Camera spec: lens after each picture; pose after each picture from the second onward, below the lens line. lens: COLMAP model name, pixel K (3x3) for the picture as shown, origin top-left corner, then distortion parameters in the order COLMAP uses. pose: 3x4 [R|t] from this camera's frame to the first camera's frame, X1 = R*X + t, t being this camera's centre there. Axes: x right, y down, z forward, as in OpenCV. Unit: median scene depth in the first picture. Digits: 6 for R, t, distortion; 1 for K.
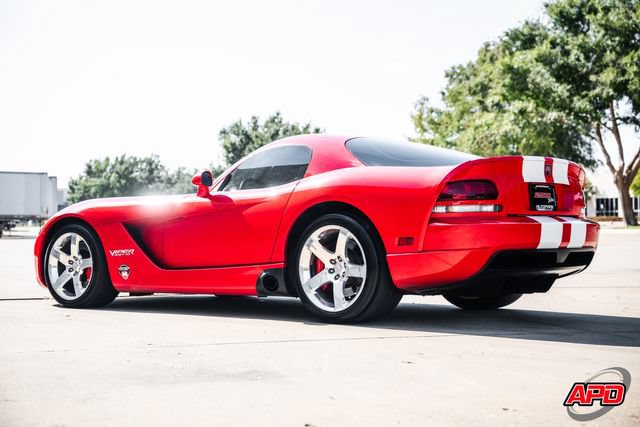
lens RADIAL K [[1093.4, 0, 323.3], [0, 1093.4, 213.5], [0, 0, 1]] dist [0.362752, 0.000000]
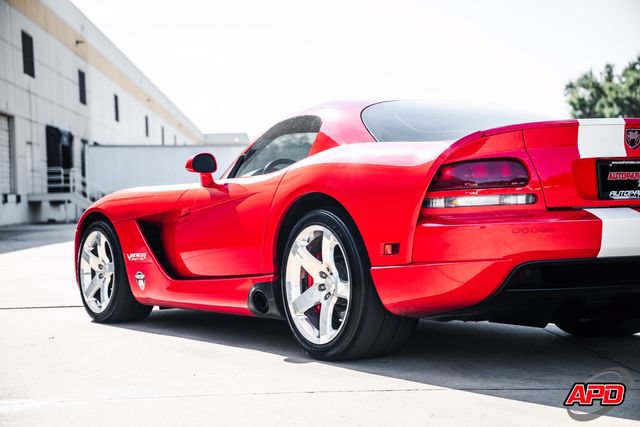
lens RADIAL K [[1220.2, 0, 320.1], [0, 1220.2, 214.6], [0, 0, 1]] dist [0.442612, 0.000000]
pose [[0.950387, -0.014015, -0.310753, 0.251020], [0.022349, 0.999479, 0.023275, -0.014558], [0.310265, -0.029065, 0.950206, 0.217449]]
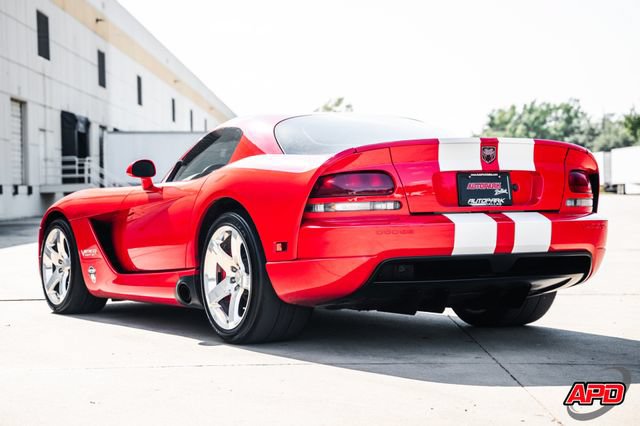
lens RADIAL K [[1379.1, 0, 312.5], [0, 1379.1, 193.7], [0, 0, 1]] dist [0.417623, 0.000000]
pose [[0.935698, -0.011398, -0.352619, 0.421284], [0.016857, 0.999781, 0.012413, -0.024675], [0.352400, -0.017559, 0.935685, 0.033719]]
